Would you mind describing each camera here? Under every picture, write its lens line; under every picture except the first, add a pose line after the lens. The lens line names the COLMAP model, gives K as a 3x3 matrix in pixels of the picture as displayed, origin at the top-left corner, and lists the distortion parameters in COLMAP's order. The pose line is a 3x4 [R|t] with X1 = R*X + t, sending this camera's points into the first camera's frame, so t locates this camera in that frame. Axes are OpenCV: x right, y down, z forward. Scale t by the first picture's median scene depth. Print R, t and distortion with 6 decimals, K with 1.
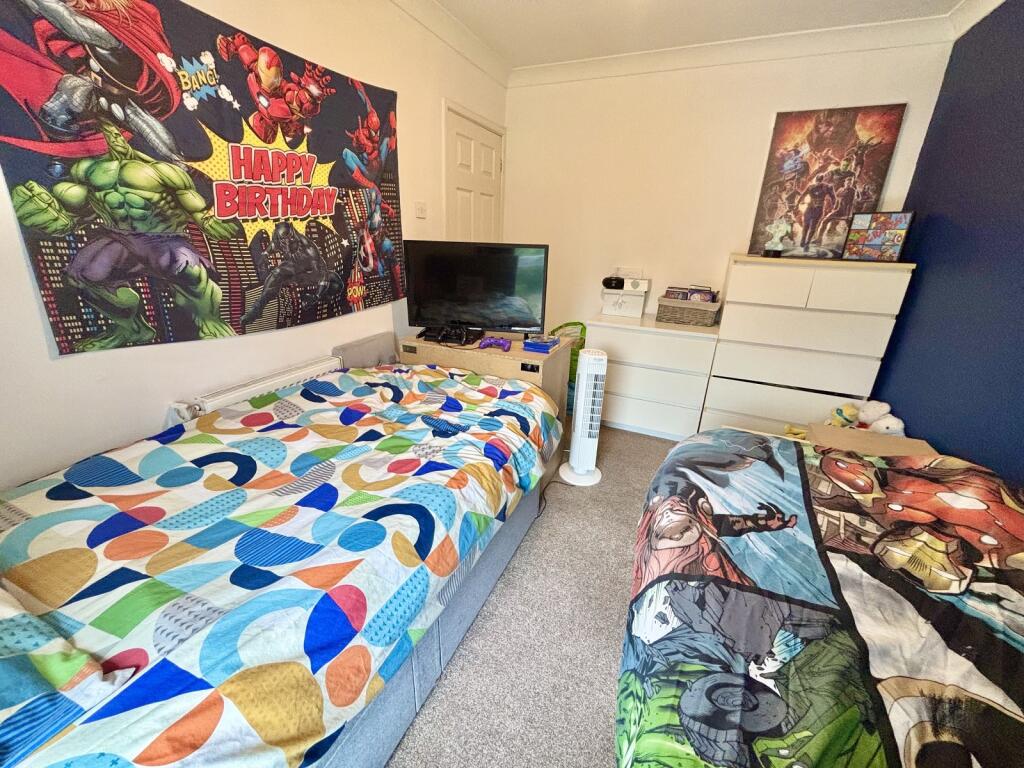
lens RADIAL K [[412.6, 0, 509.7], [0, 412.6, 383.2], [0, 0, 1]] dist [-0.001244, 0.000724]
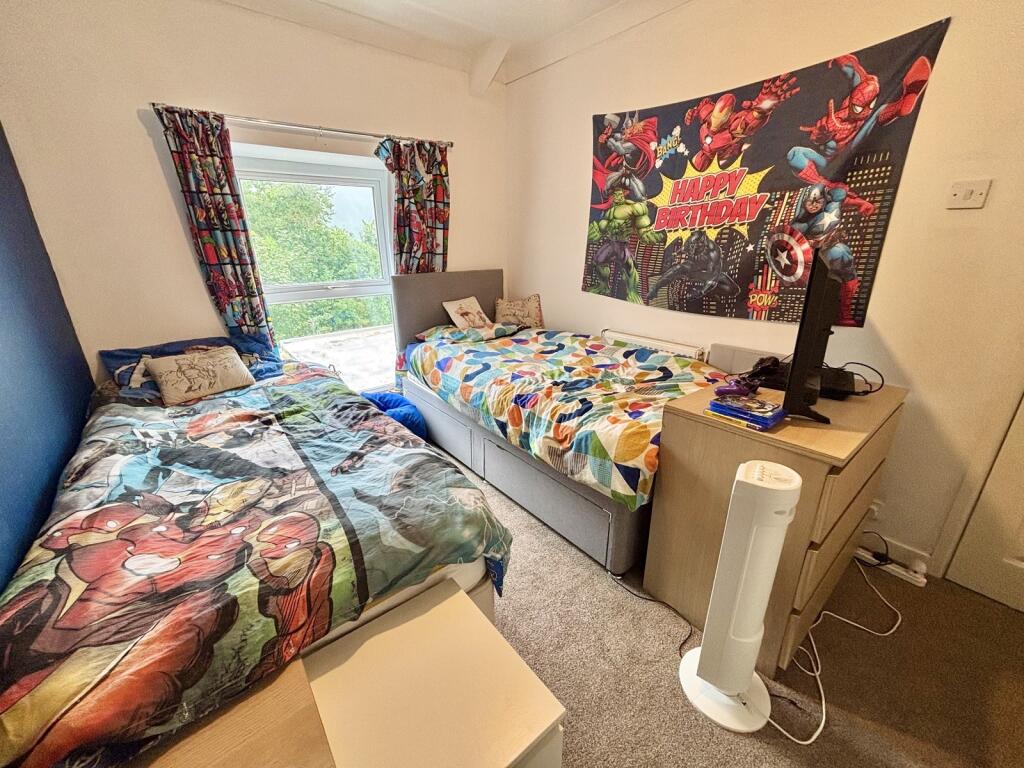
lens RADIAL K [[412.6, 0, 509.7], [0, 412.6, 383.2], [0, 0, 1]] dist [-0.001244, 0.000724]
pose [[-0.449785, 0.266195, -0.852545, 0.995308], [-0.313413, 0.846808, 0.429754, -0.380233], [0.836341, 0.460495, -0.297453, 1.182196]]
